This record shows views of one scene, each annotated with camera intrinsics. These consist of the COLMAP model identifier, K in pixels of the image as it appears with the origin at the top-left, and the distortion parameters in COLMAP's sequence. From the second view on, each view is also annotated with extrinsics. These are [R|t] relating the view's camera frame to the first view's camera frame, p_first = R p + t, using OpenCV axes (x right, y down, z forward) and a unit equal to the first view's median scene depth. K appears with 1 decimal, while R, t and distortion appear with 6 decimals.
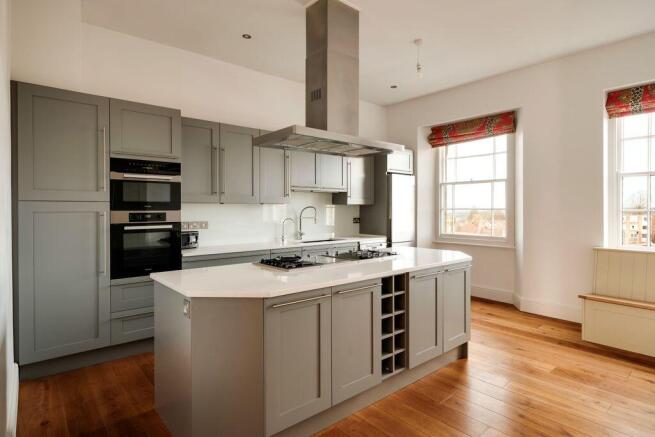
lens RADIAL K [[350.4, 0, 327.5], [0, 350.4, 218.5], [0, 0, 1]] dist [-0.000634, -0.000254]
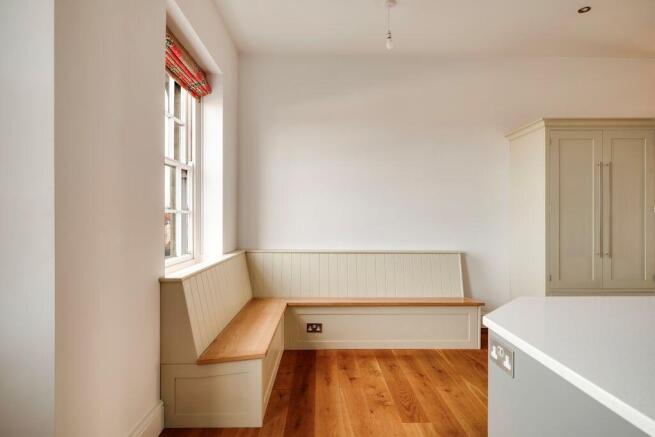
lens RADIAL K [[350.4, 0, 327.5], [0, 350.4, 218.5], [0, 0, 1]] dist [-0.000634, -0.000254]
pose [[-0.775236, -0.002729, 0.631666, 0.225362], [0.011053, 0.999779, 0.017885, -0.009361], [-0.631575, 0.020847, -0.775034, 1.182747]]
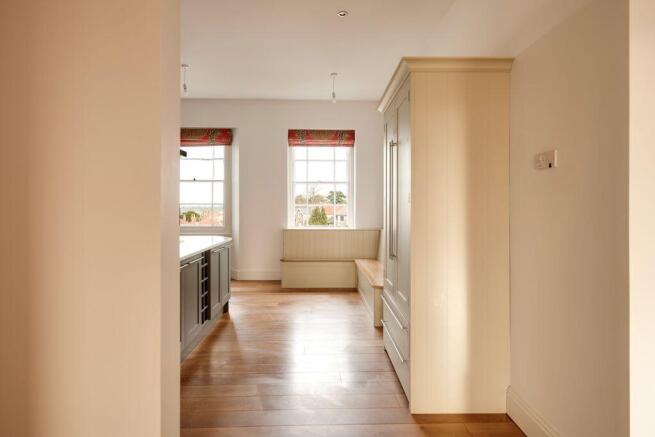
lens RADIAL K [[350.4, 0, 327.5], [0, 350.4, 218.5], [0, 0, 1]] dist [-0.000634, -0.000254]
pose [[0.633911, -0.030970, 0.772786, -0.312006], [0.021156, 0.999518, 0.022703, 0.006764], [-0.773116, 0.001957, 0.634261, -0.132996]]
